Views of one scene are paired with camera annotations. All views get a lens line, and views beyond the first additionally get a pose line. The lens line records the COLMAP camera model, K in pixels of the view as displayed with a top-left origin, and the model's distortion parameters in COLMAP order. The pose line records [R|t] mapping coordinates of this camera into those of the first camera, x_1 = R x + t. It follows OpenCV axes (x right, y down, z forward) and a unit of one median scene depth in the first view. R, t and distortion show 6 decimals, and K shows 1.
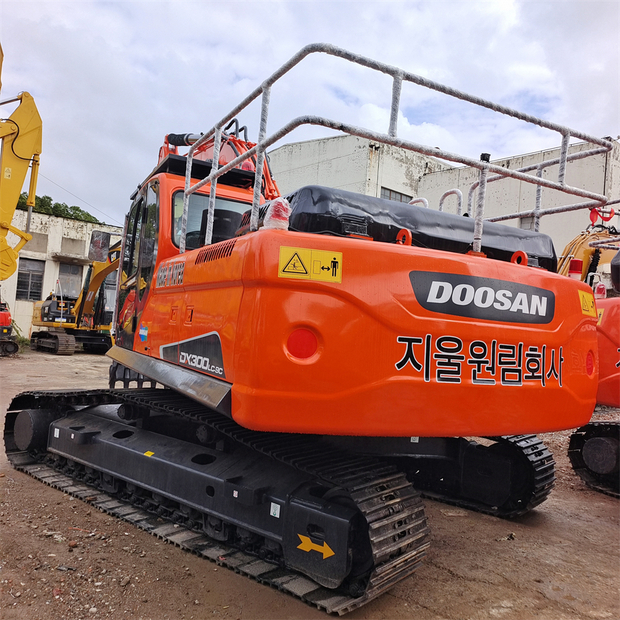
lens RADIAL K [[559.9, 0, 315.1], [0, 559.9, 312.2], [0, 0, 1]] dist [0.035400, -0.006310]
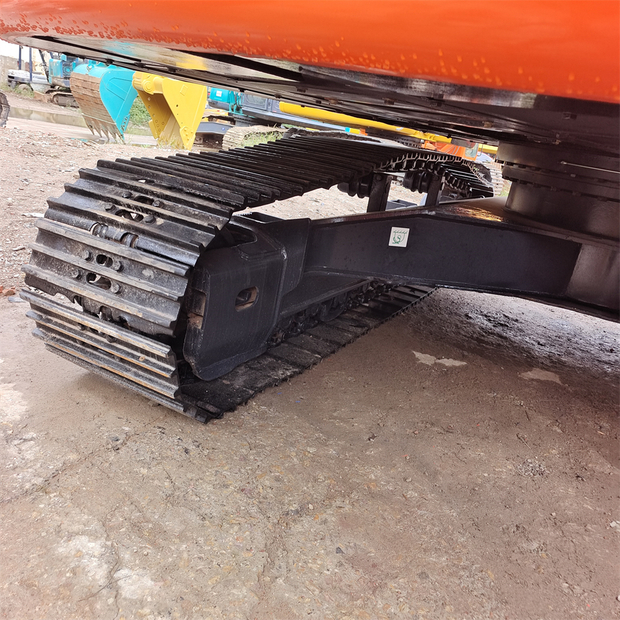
lens RADIAL K [[559.9, 0, 315.1], [0, 559.9, 312.2], [0, 0, 1]] dist [0.035400, -0.006310]
pose [[0.207917, 0.272177, -0.939516, 0.667177], [-0.127560, 0.959849, 0.249838, 0.269939], [0.969793, 0.067899, 0.234287, 1.063025]]
